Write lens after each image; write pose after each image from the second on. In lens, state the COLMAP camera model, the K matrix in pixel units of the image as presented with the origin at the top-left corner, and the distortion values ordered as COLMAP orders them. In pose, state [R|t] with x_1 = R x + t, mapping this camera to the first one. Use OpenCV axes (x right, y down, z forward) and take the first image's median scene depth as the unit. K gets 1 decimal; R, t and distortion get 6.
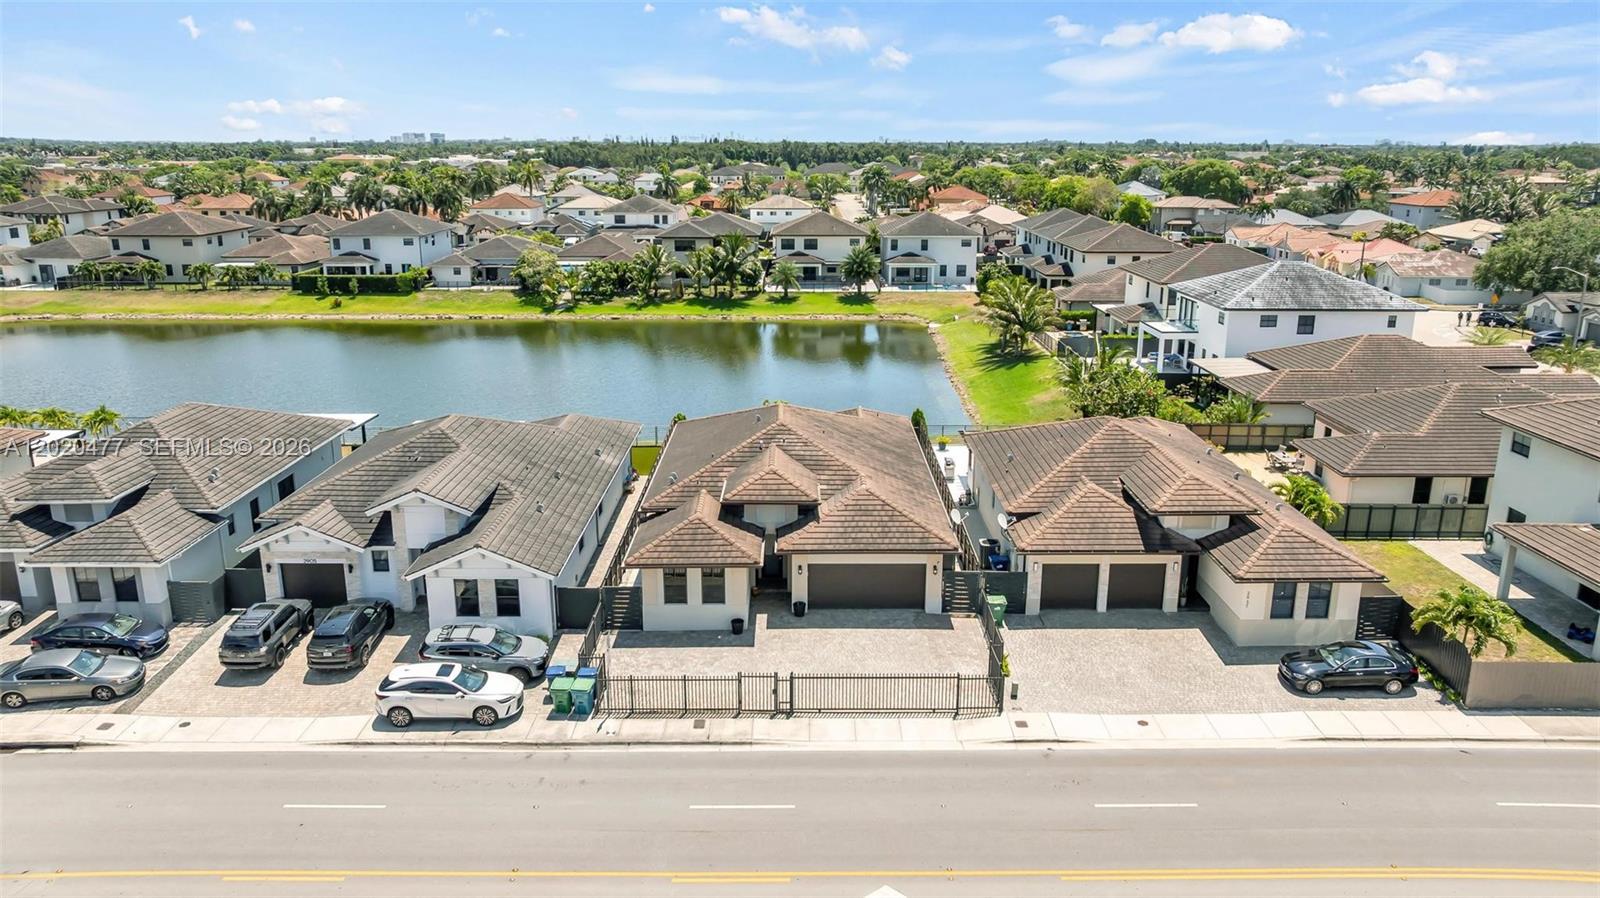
lens RADIAL K [[1122.4, 0, 808.5], [0, 1122.4, 442.6], [0, 0, 1]] dist [-0.022661, 0.005883]
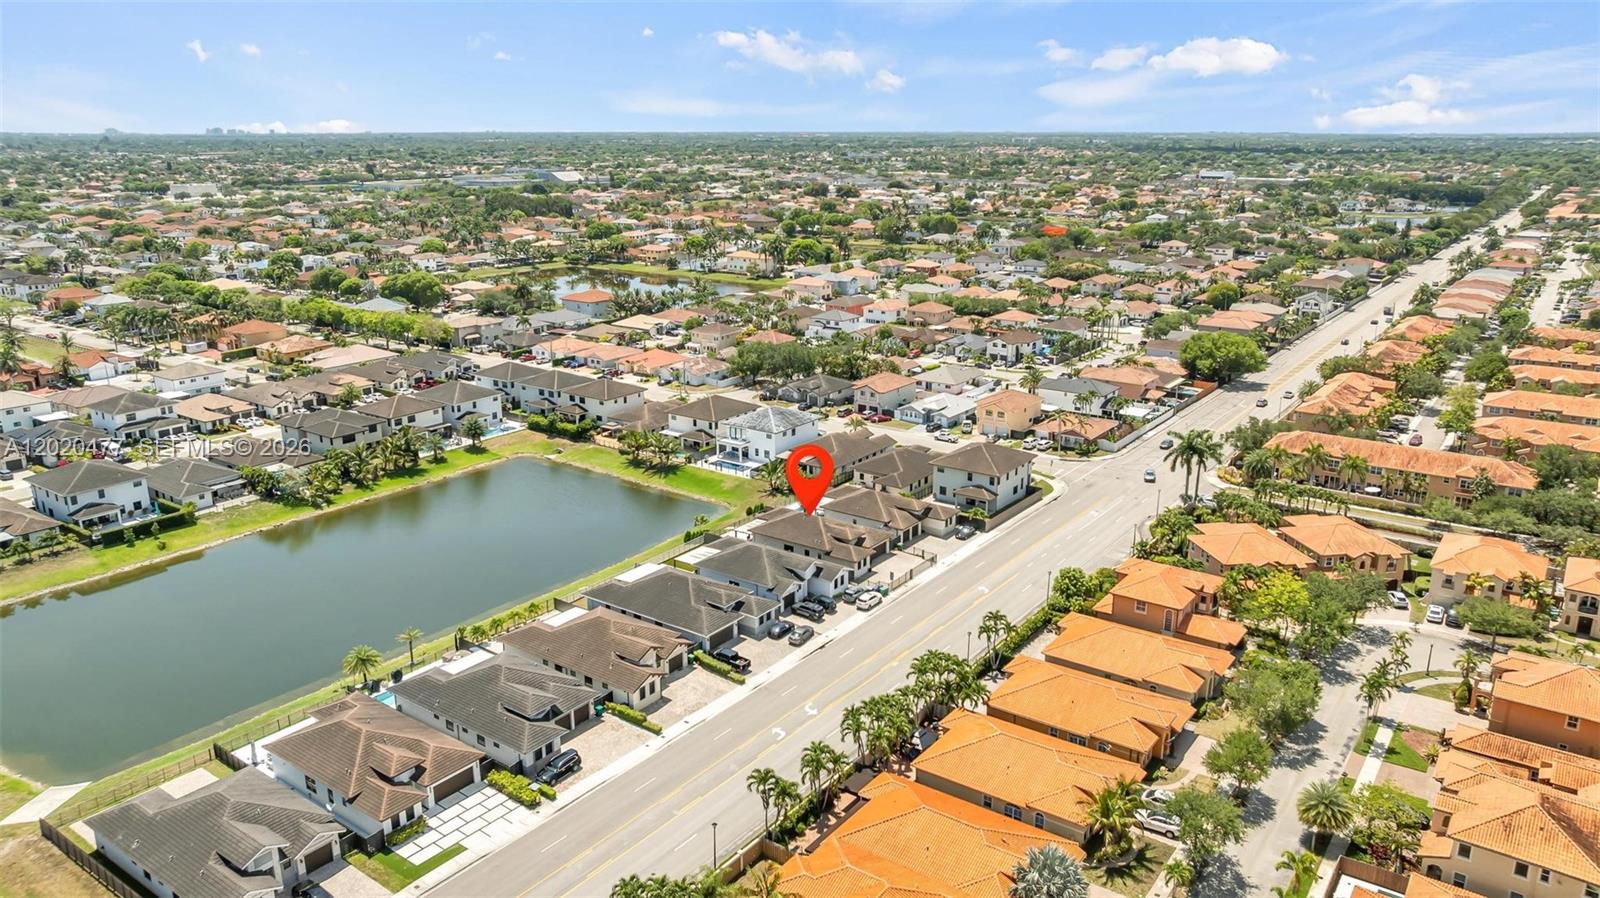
lens RADIAL K [[1122.4, 0, 808.5], [0, 1122.4, 442.6], [0, 0, 1]] dist [-0.022661, 0.005883]
pose [[0.585236, -0.220540, 0.780295, -2.885326], [0.209761, 0.970723, 0.117037, -0.700233], [-0.783262, 0.095181, 0.614363, -1.132683]]
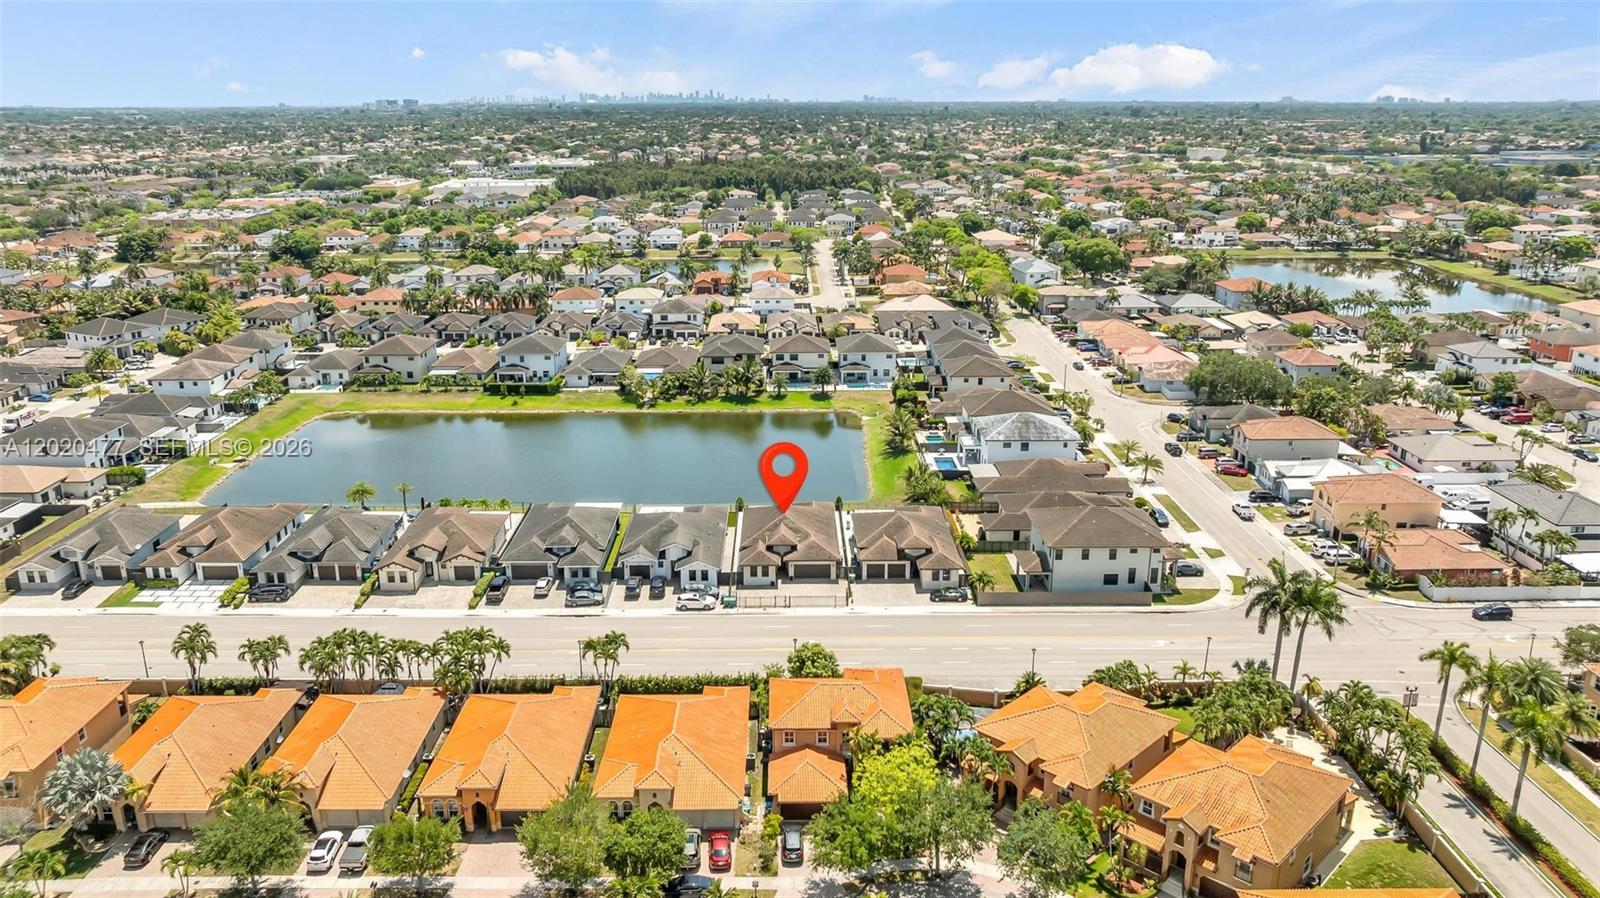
lens RADIAL K [[1159.1, 0, 786.8], [0, 1159.1, 450.4], [0, 0, 1]] dist [-0.016686, -0.000545]
pose [[0.999974, -0.005223, -0.004977, -0.002459], [0.005386, 0.999428, 0.033395, -0.325667], [0.004800, -0.033421, 0.999430, -2.284833]]
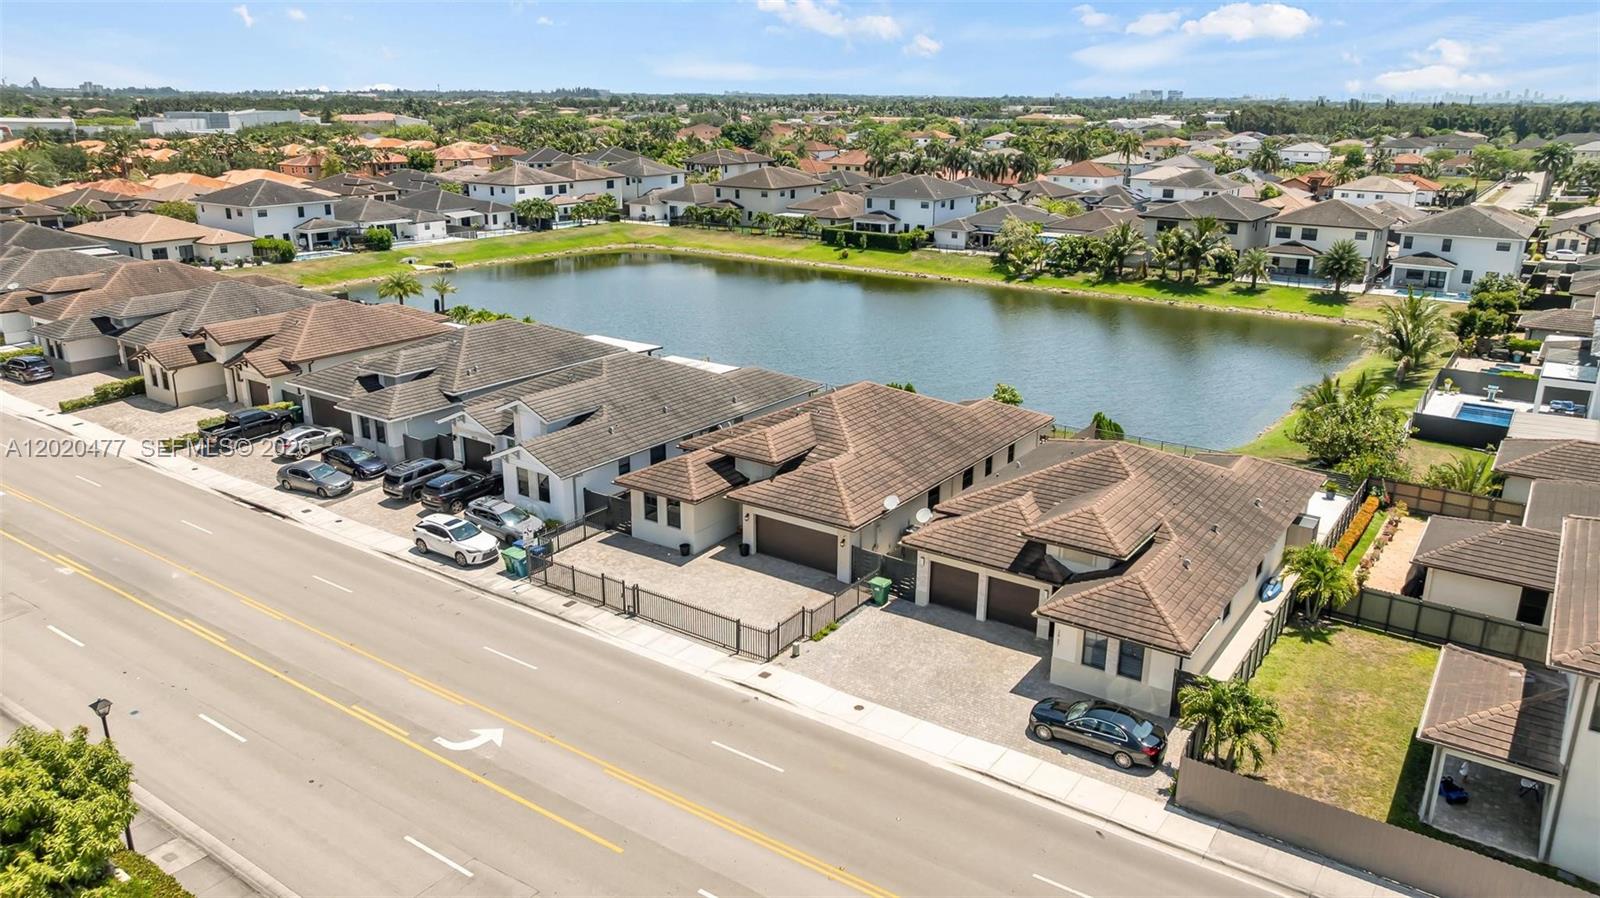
lens RADIAL K [[1122.4, 0, 808.5], [0, 1122.4, 442.6], [0, 0, 1]] dist [-0.022661, 0.005883]
pose [[0.815003, 0.174412, -0.552585, 0.674330], [-0.154568, 0.984509, 0.082769, -0.070752], [0.558461, 0.017955, 0.829337, 0.053271]]
